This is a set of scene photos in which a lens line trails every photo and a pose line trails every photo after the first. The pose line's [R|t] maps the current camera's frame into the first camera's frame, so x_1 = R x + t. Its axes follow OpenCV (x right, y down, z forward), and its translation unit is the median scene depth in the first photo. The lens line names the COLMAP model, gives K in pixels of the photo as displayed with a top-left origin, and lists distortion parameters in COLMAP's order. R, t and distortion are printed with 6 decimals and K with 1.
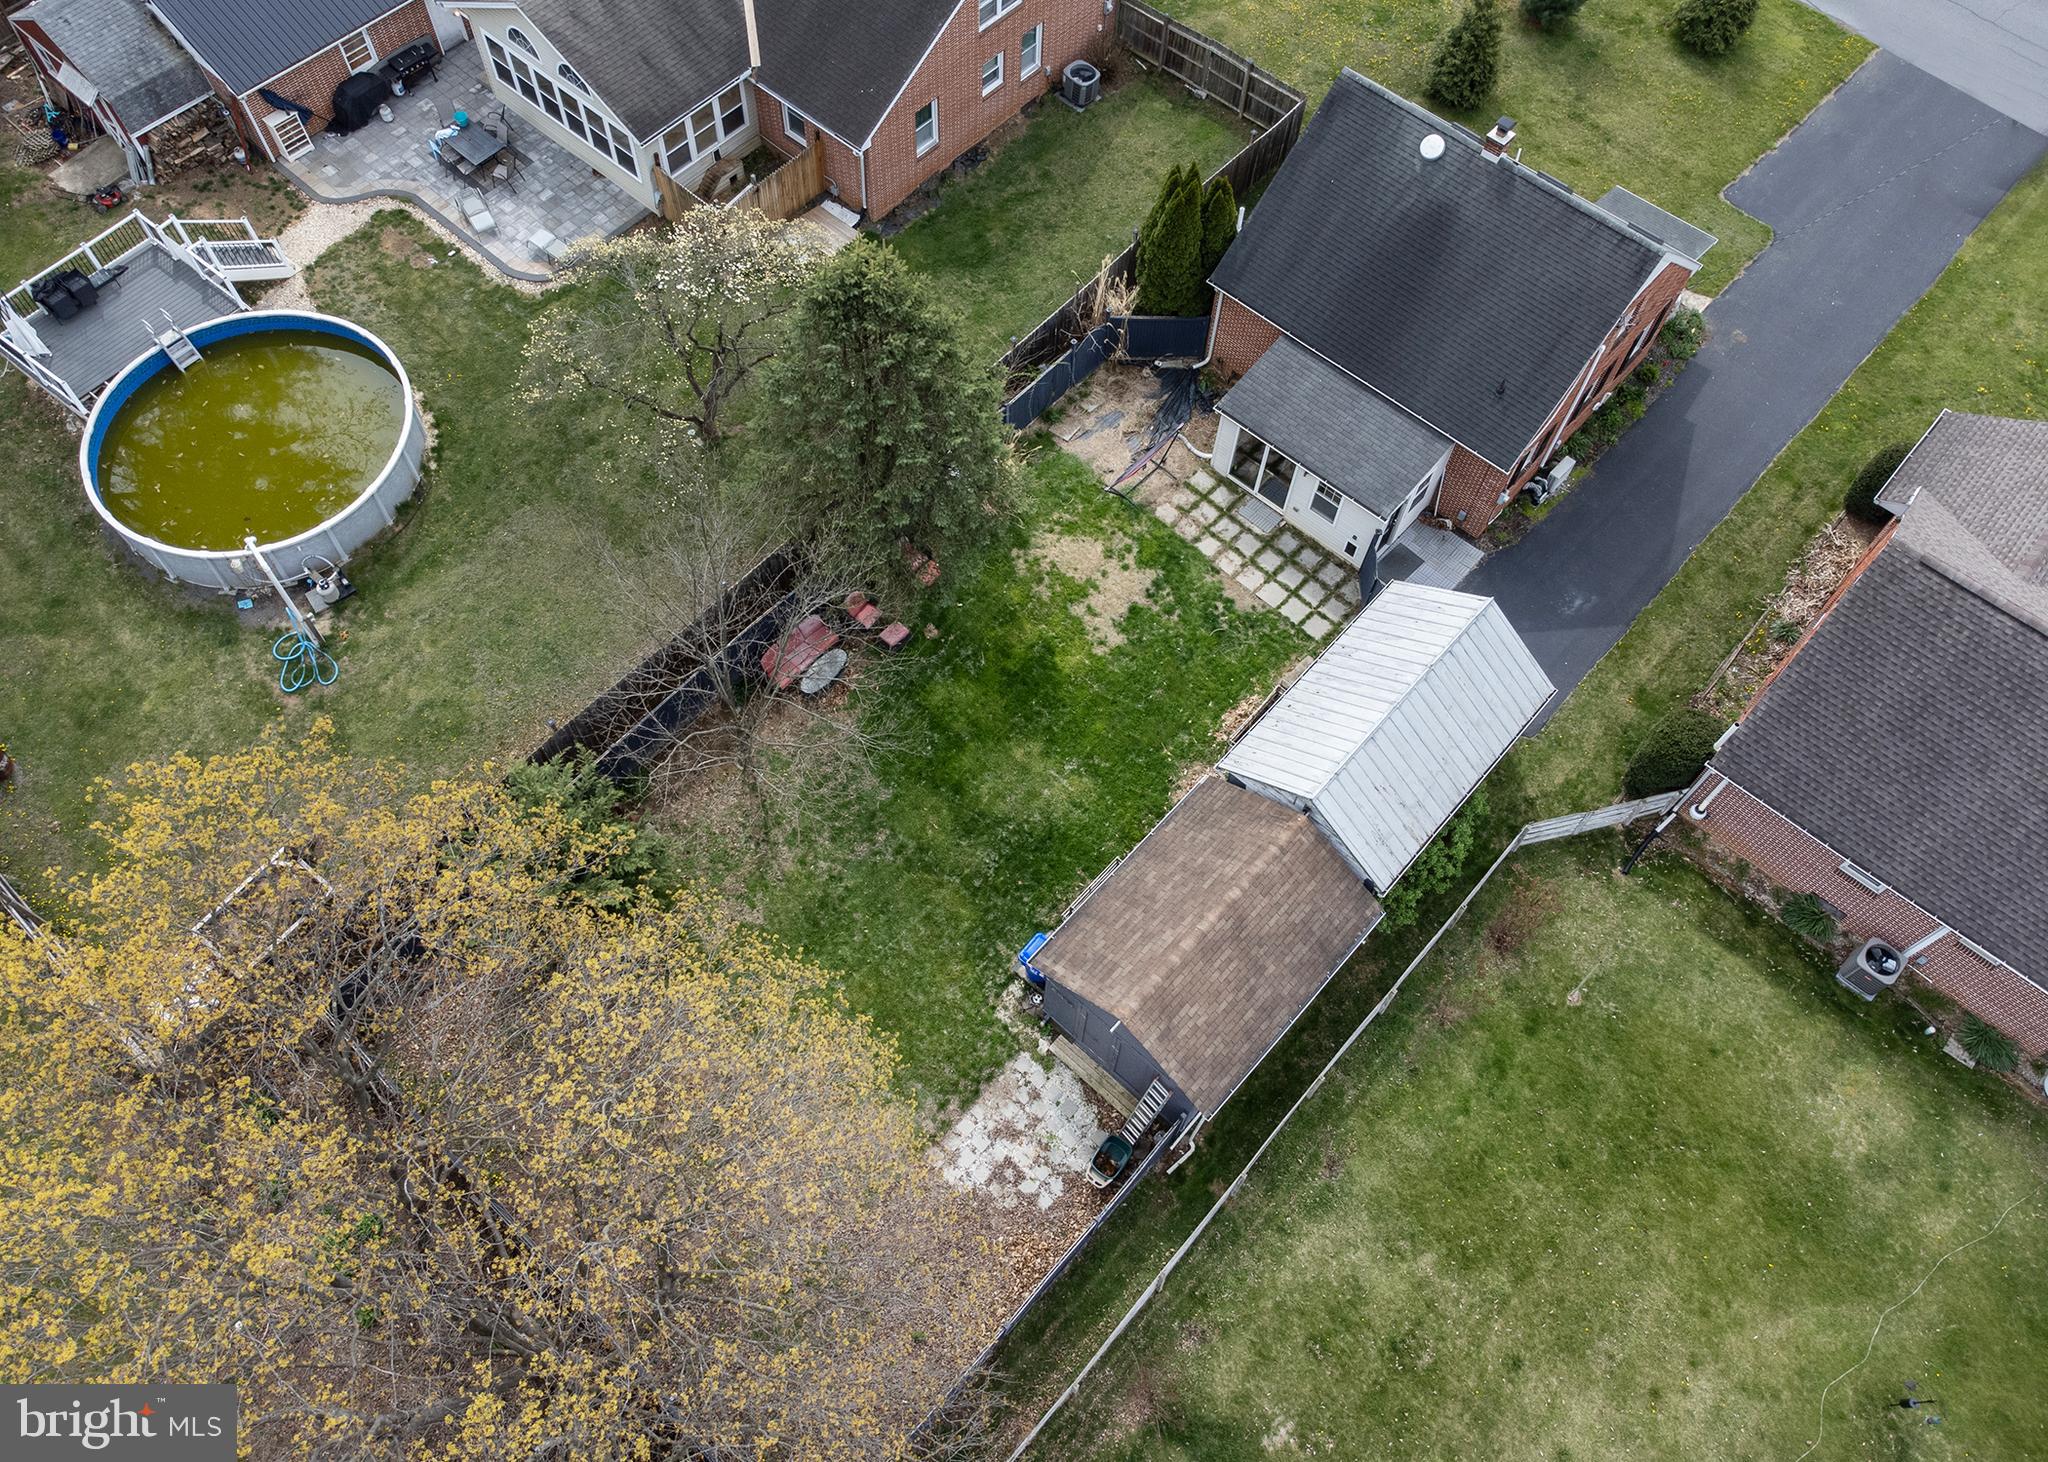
lens RADIAL K [[1514.6, 0, 1034.6], [0, 1514.6, 738.7], [0, 0, 1]] dist [0.076031, -0.081555]
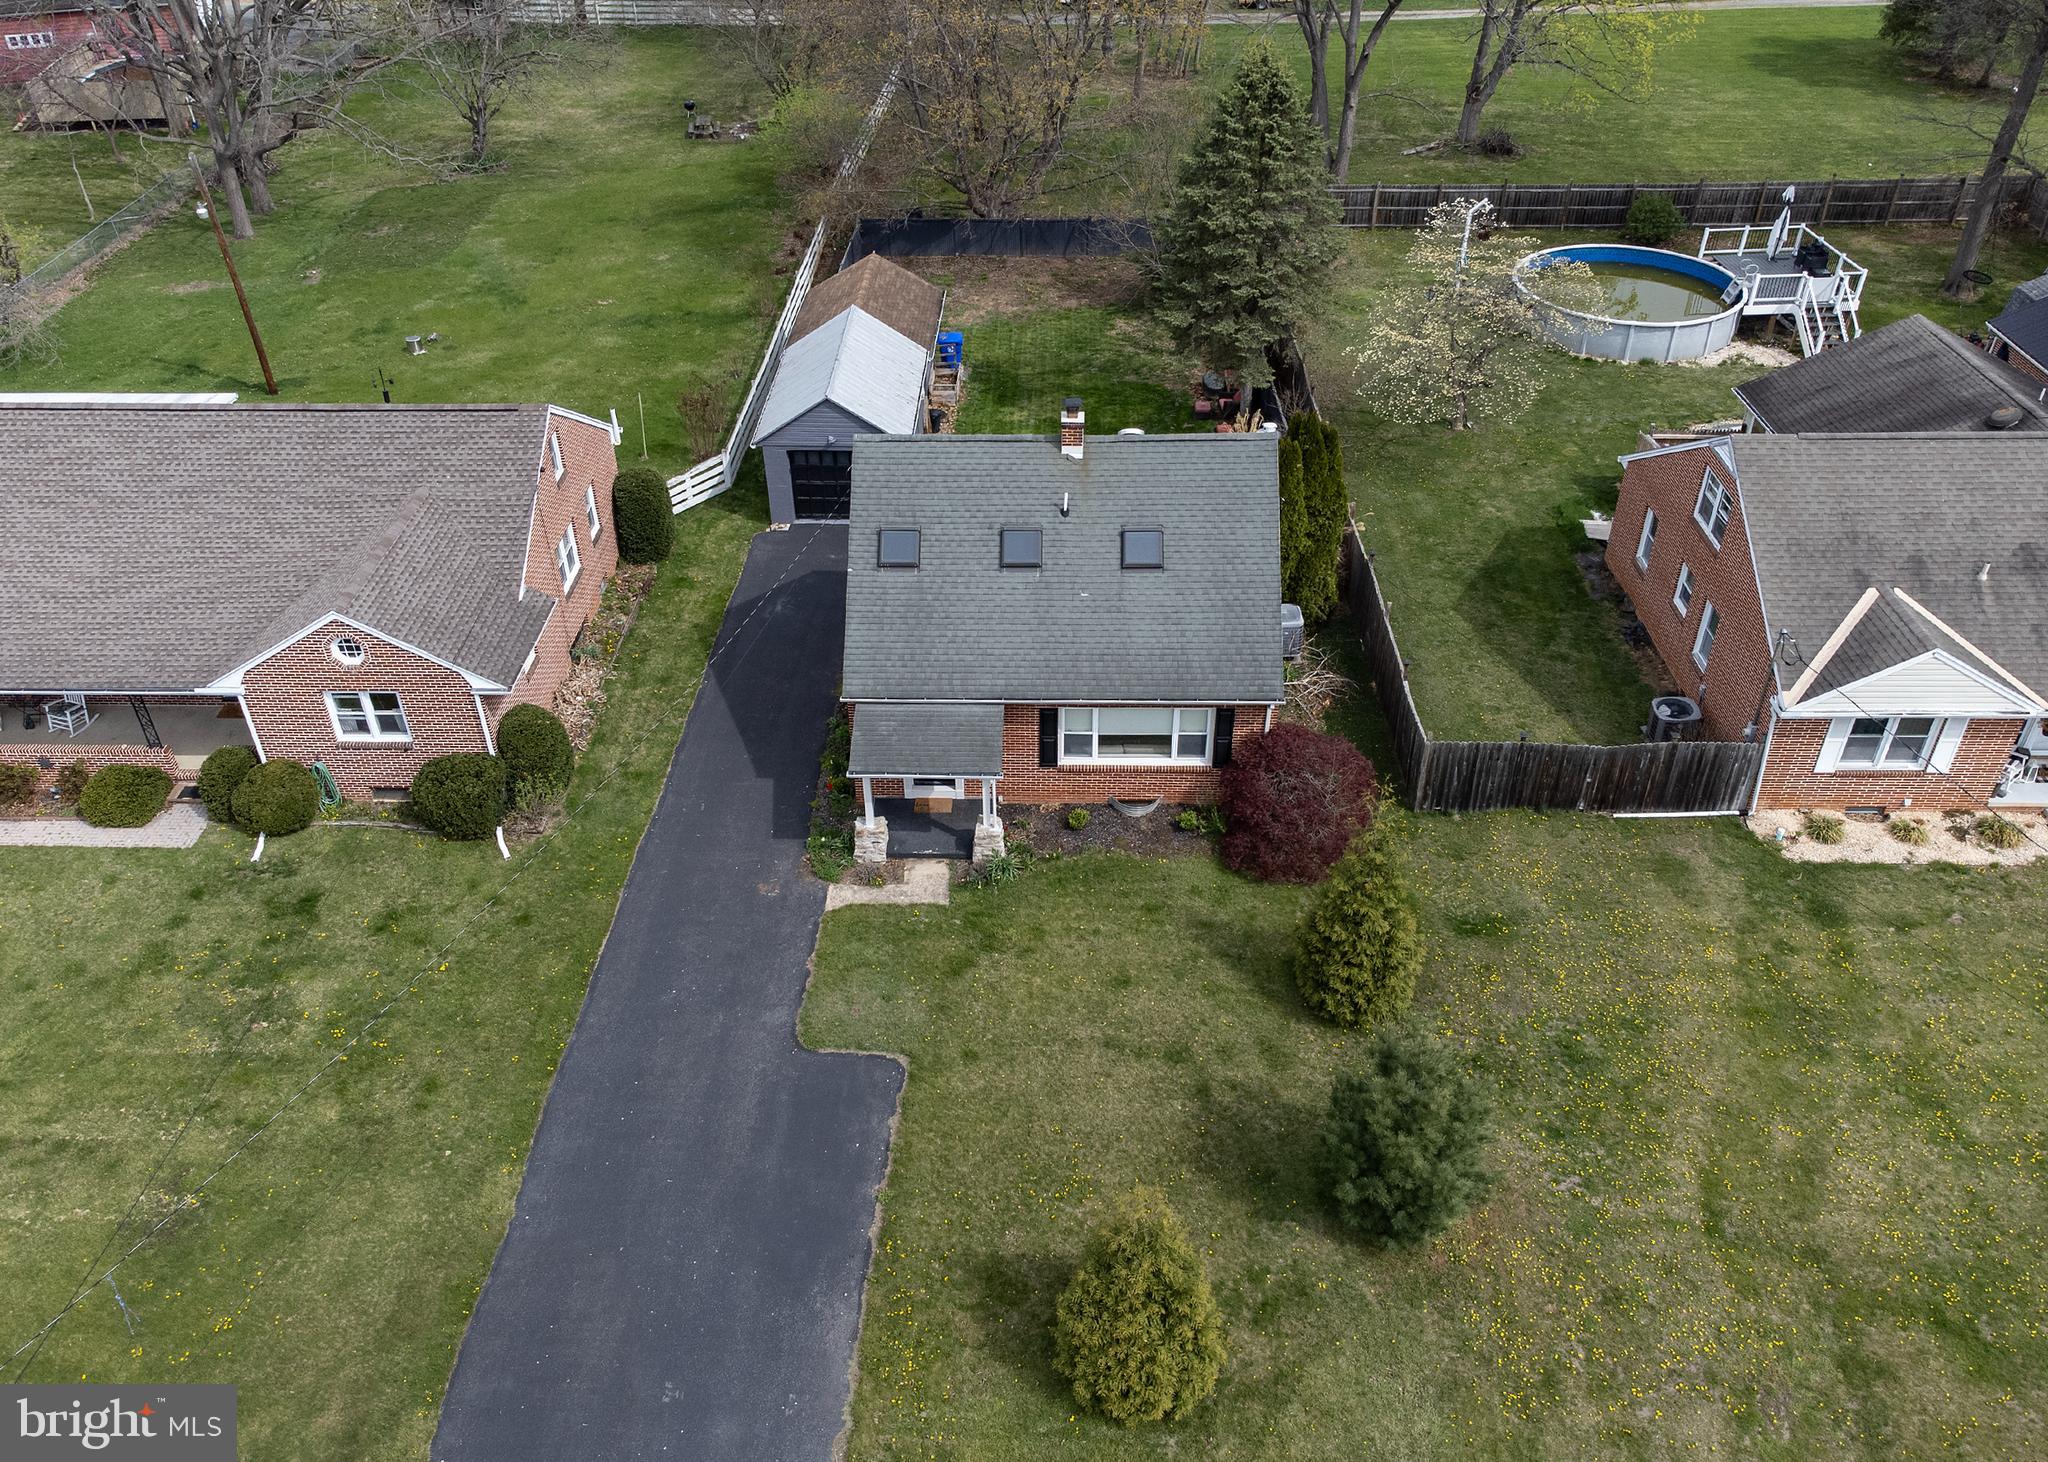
lens RADIAL K [[1562.1, 0, 1024.0], [0, 1562.1, 731.0], [0, 0, 1]] dist [0.017508, 0.009769]
pose [[-0.762927, 0.363941, -0.534312, 0.812148], [-0.574671, -0.003194, 0.818378, -1.036332], [0.296134, 0.931417, 0.211583, 0.889844]]
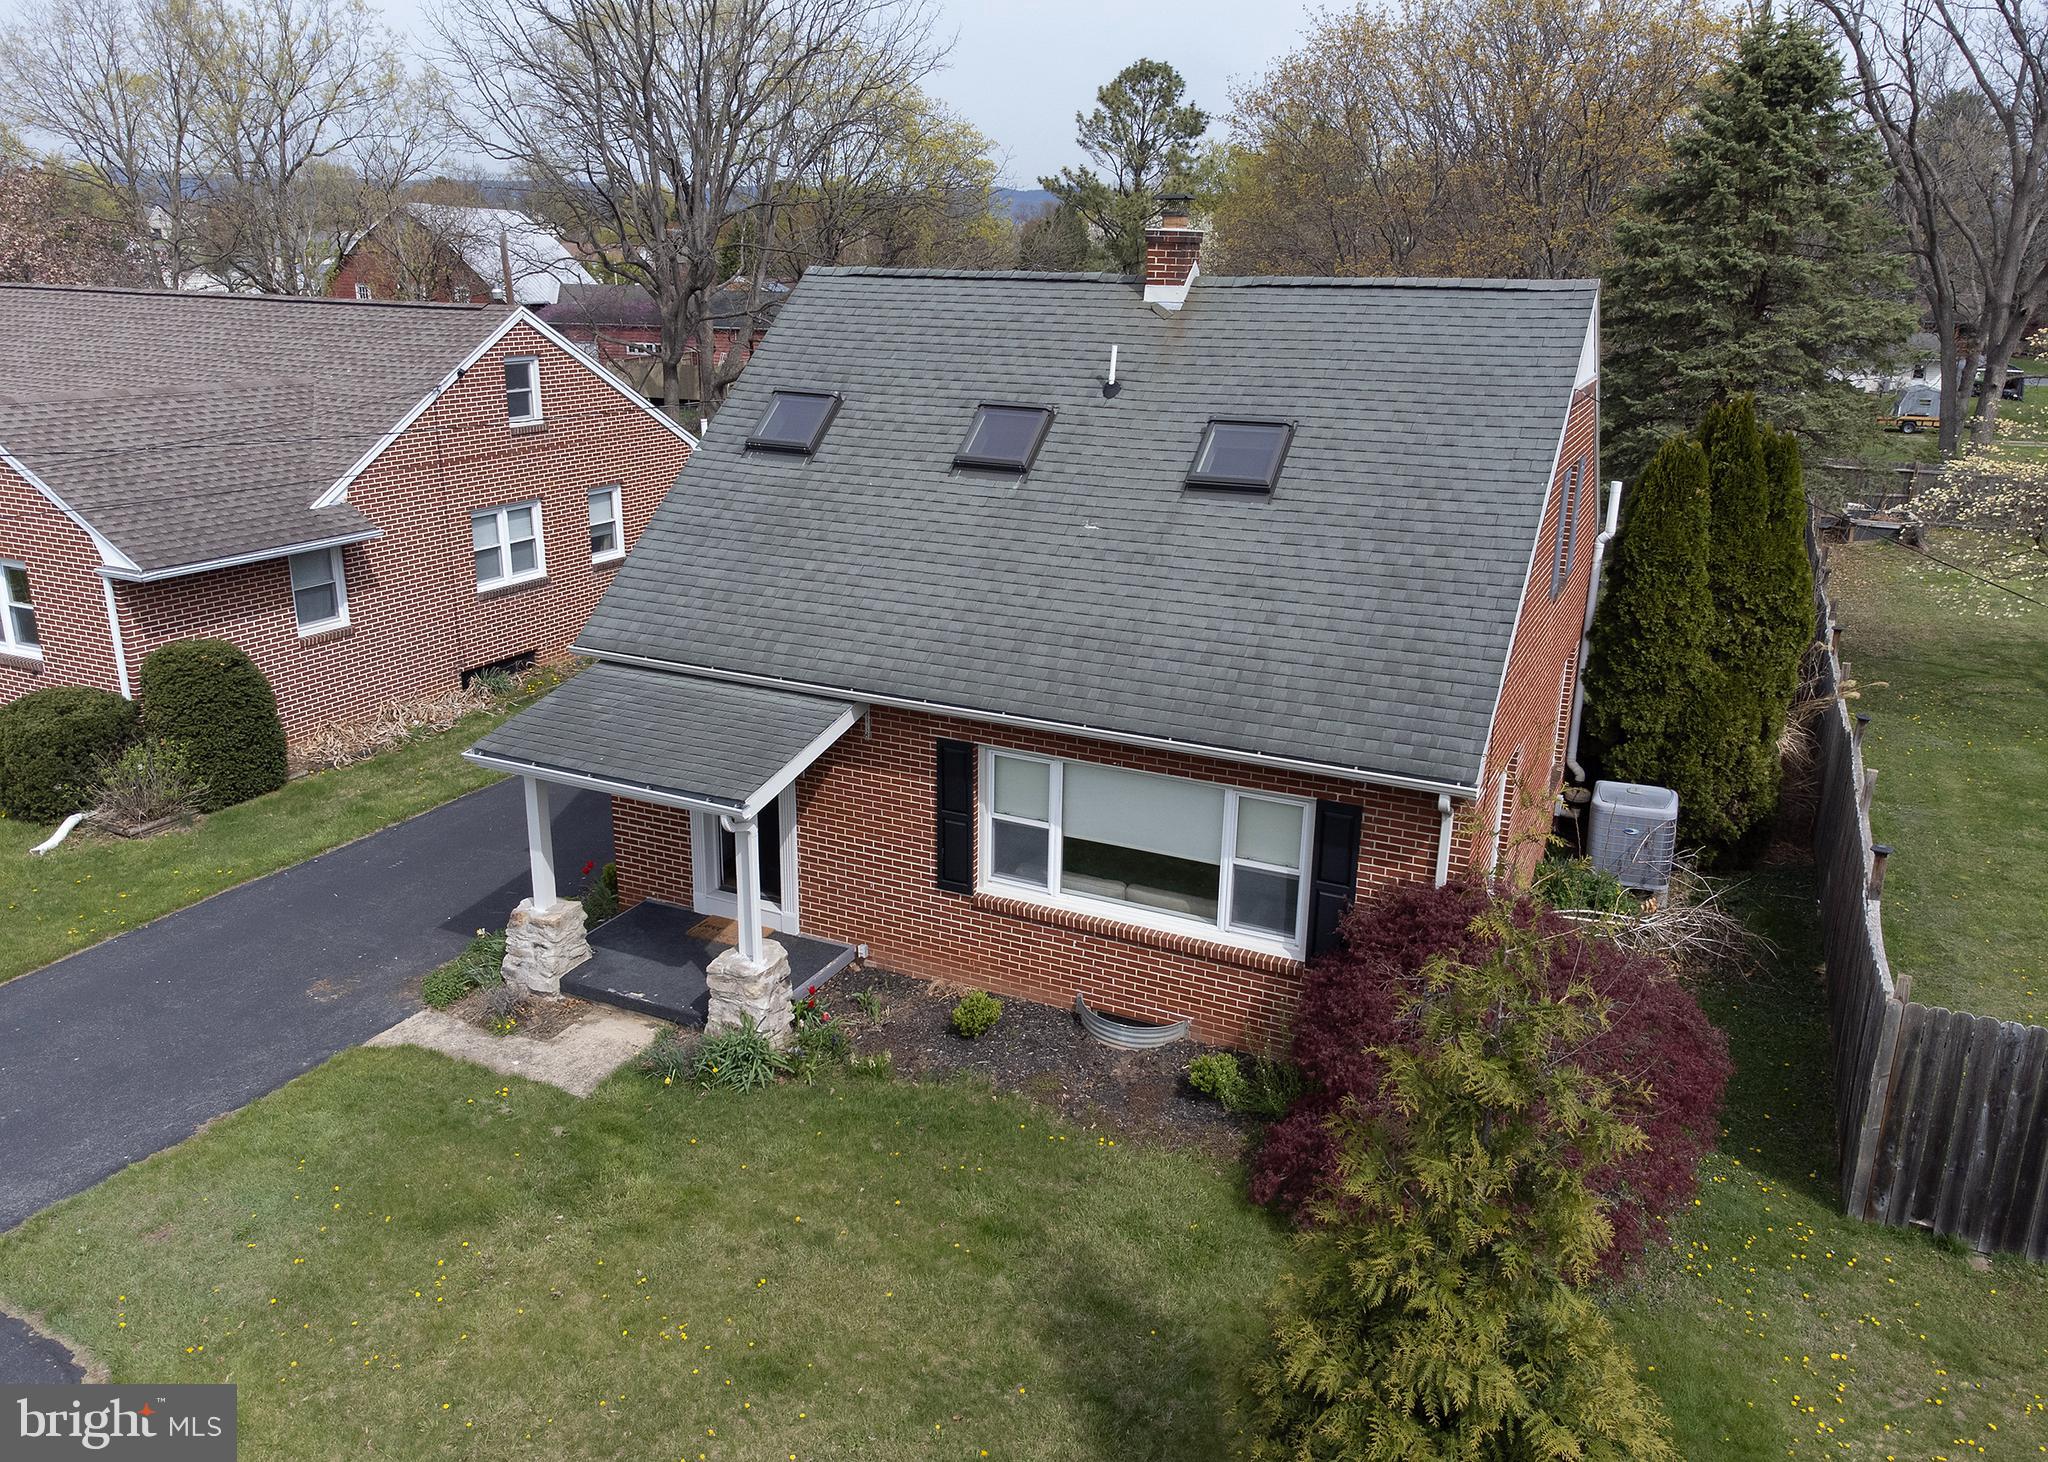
lens RADIAL K [[1532.4, 0, 1024.0], [0, 1532.4, 731.0], [0, 0, 1]] dist [0.007748, 0.001201]
pose [[-0.960169, 0.042164, -0.276219, 0.440237], [-0.263378, 0.193553, 0.945076, -0.718471], [0.093312, 0.980183, -0.174739, 1.121394]]
